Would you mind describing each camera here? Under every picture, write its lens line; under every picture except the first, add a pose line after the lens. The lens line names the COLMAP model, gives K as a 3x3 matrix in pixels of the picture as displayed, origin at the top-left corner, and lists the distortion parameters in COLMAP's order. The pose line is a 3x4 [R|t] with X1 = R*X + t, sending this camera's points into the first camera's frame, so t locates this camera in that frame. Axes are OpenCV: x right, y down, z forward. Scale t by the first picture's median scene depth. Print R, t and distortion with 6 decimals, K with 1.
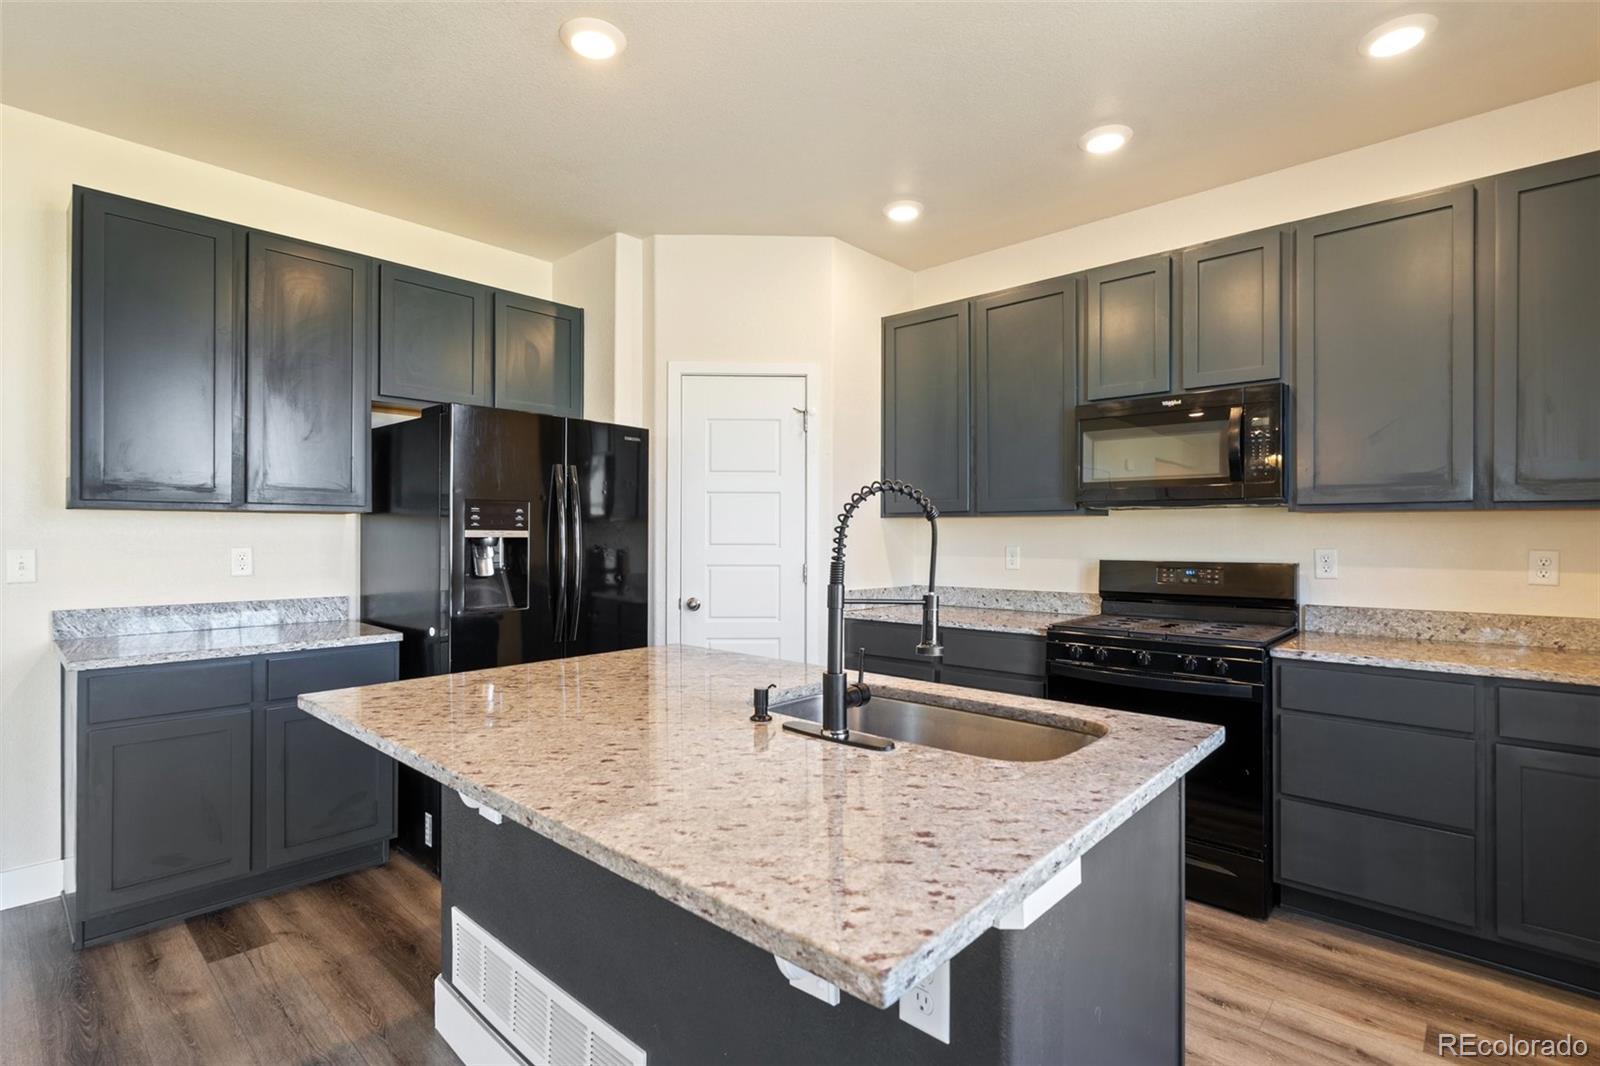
lens RADIAL K [[746.5, 0, 798.2], [0, 746.5, 539.2], [0, 0, 1]] dist [-0.009672, 0.001319]
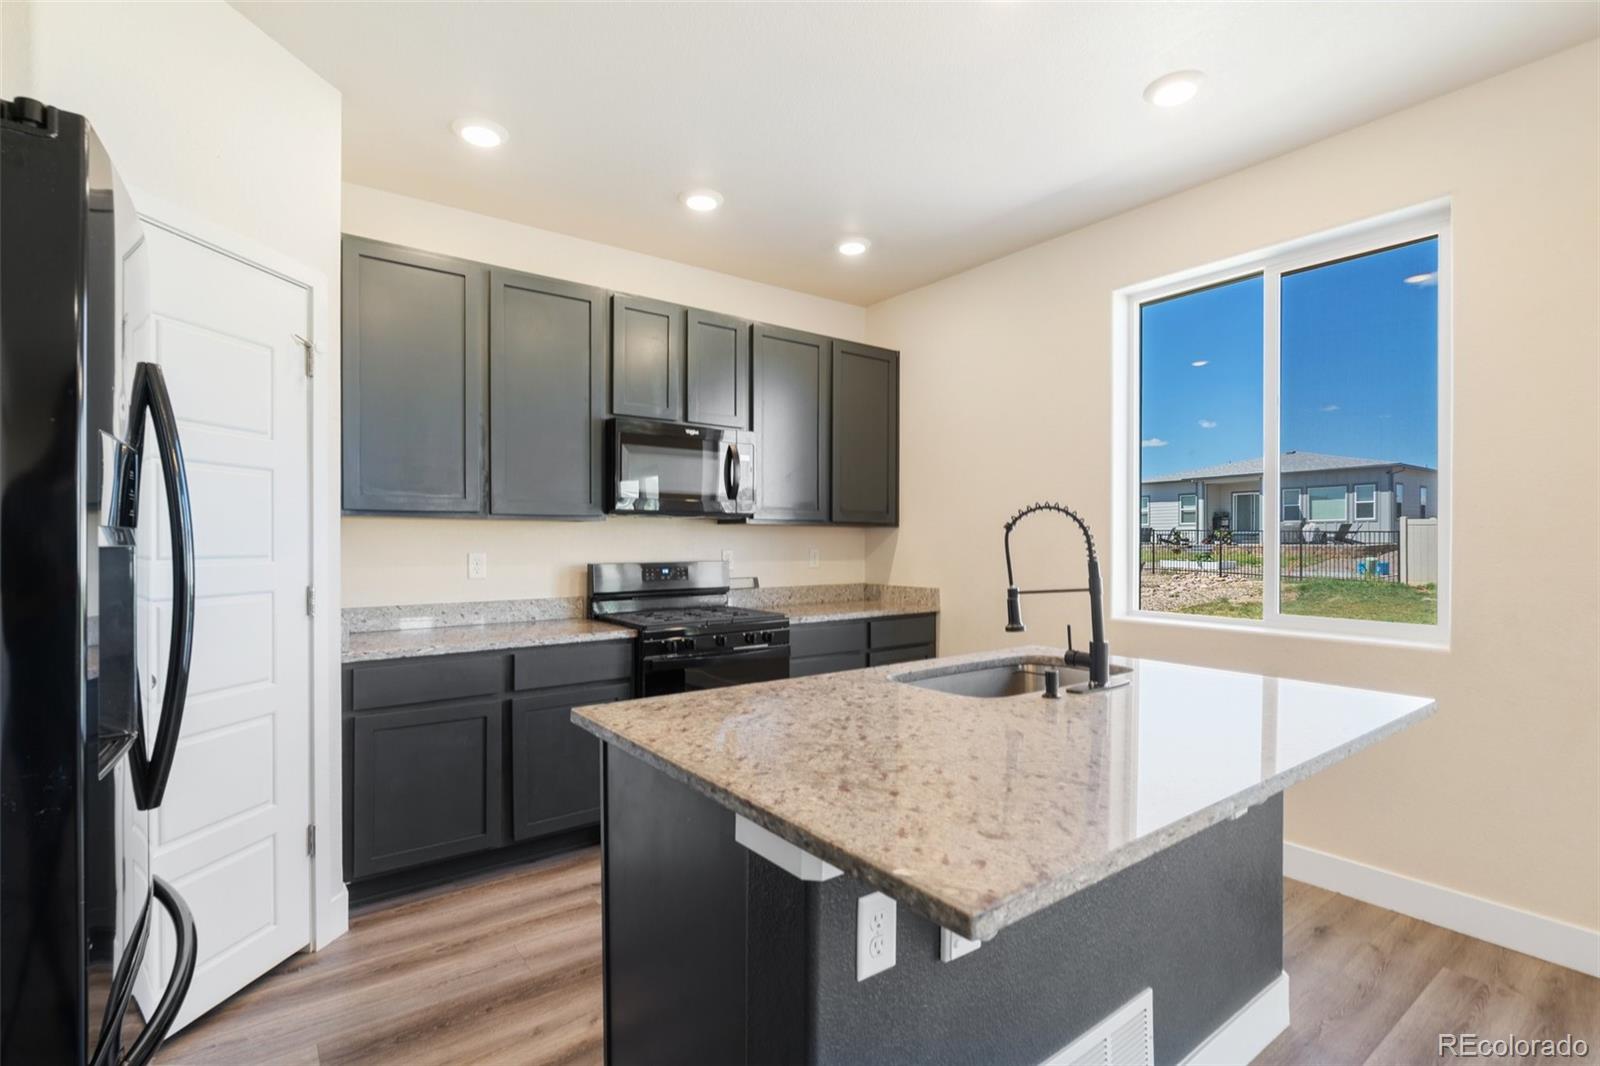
lens RADIAL K [[746.5, 0, 798.0], [0, 746.5, 548.4], [0, 0, 1]] dist [-0.009672, 0.001319]
pose [[0.180962, -0.008600, 0.983452, -0.633709], [0.002589, 0.999962, 0.008268, -0.002237], [-0.983487, 0.001050, 0.180978, 0.573094]]
